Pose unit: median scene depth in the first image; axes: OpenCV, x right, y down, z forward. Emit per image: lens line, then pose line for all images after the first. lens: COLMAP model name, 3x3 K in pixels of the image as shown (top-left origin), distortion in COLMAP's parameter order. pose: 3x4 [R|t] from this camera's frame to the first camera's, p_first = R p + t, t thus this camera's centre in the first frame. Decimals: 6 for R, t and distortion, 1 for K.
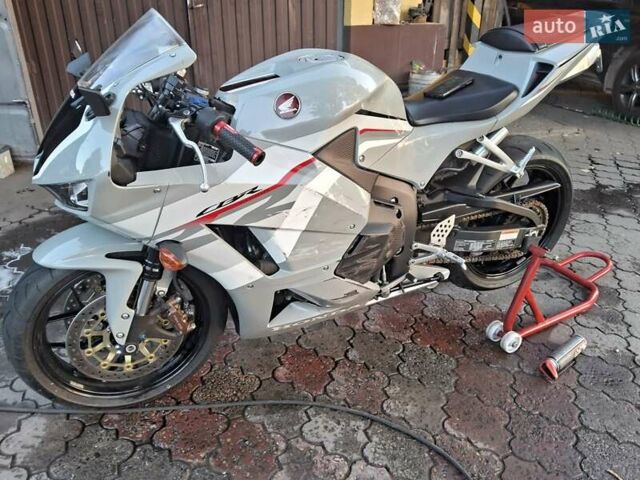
lens RADIAL K [[504.2, 0, 320.8], [0, 504.2, 235.2], [0, 0, 1]] dist [0.044058, -0.081341]
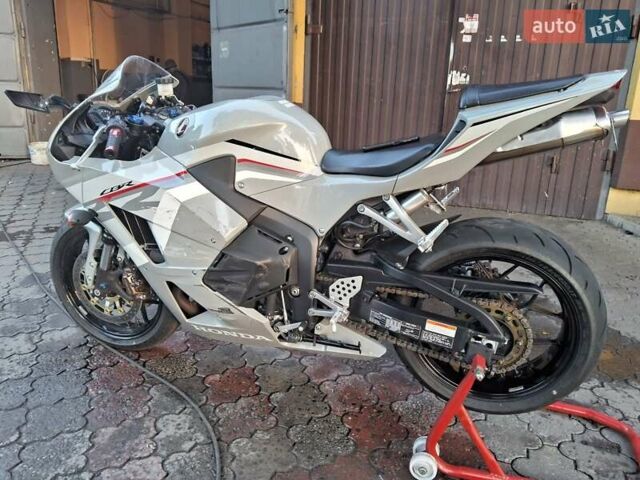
lens RADIAL K [[504.2, 0, 320.9], [0, 504.2, 239.2], [0, 0, 1]] dist [0.044058, -0.081341]
pose [[0.722046, 0.211782, -0.658634, 0.884630], [-0.324557, 0.944429, -0.052126, -0.036390], [0.610993, 0.251401, 0.750656, 0.284253]]
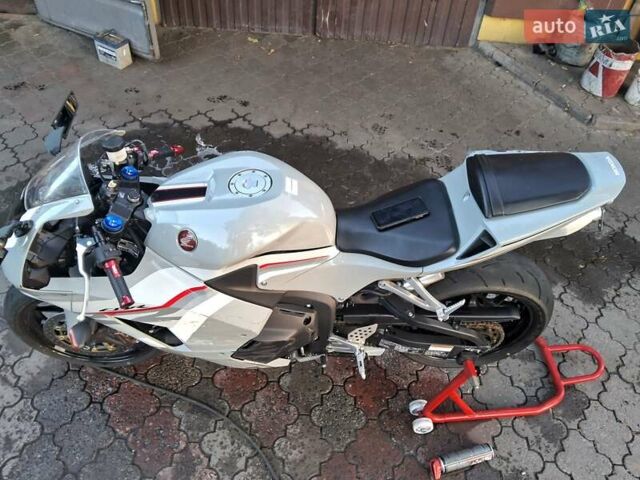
lens RADIAL K [[504.2, 0, 319.6], [0, 504.2, 236.1], [0, 0, 1]] dist [0.044058, -0.081341]
pose [[0.915774, 0.315489, -0.248645, 0.396736], [-0.221576, 0.913045, 0.342423, -0.594617], [0.335055, -0.258488, 0.906047, 0.075814]]
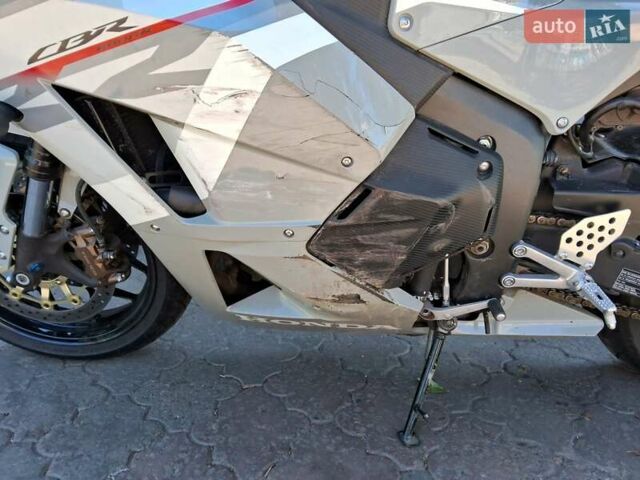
lens RADIAL K [[509.3, 0, 315.9], [0, 509.3, 245.3], [0, 0, 1]] dist [-0.005320, -0.026498]
pose [[0.871807, 0.265502, -0.411657, 0.235806], [-0.246363, 0.964005, 0.099997, 0.017248], [0.423389, 0.014239, 0.905836, 0.504950]]
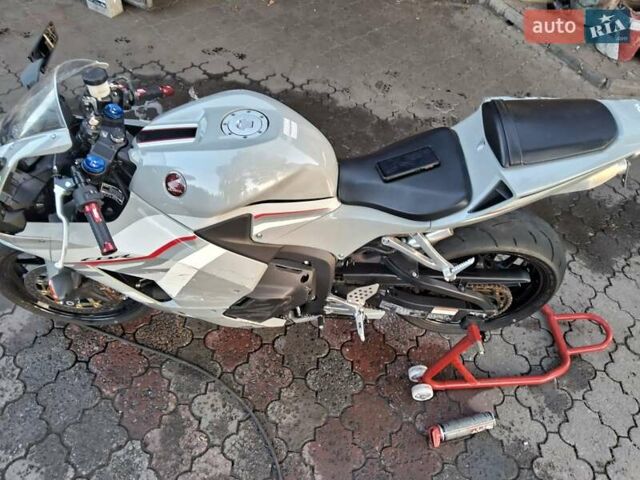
lens RADIAL K [[504.2, 0, 315.5], [0, 504.2, 238.1], [0, 0, 1]] dist [0.044058, -0.081341]
pose [[0.908839, 0.347034, -0.231471, 0.387033], [-0.240108, 0.888952, 0.390015, -0.522831], [0.341115, -0.298883, 0.891241, 0.130247]]
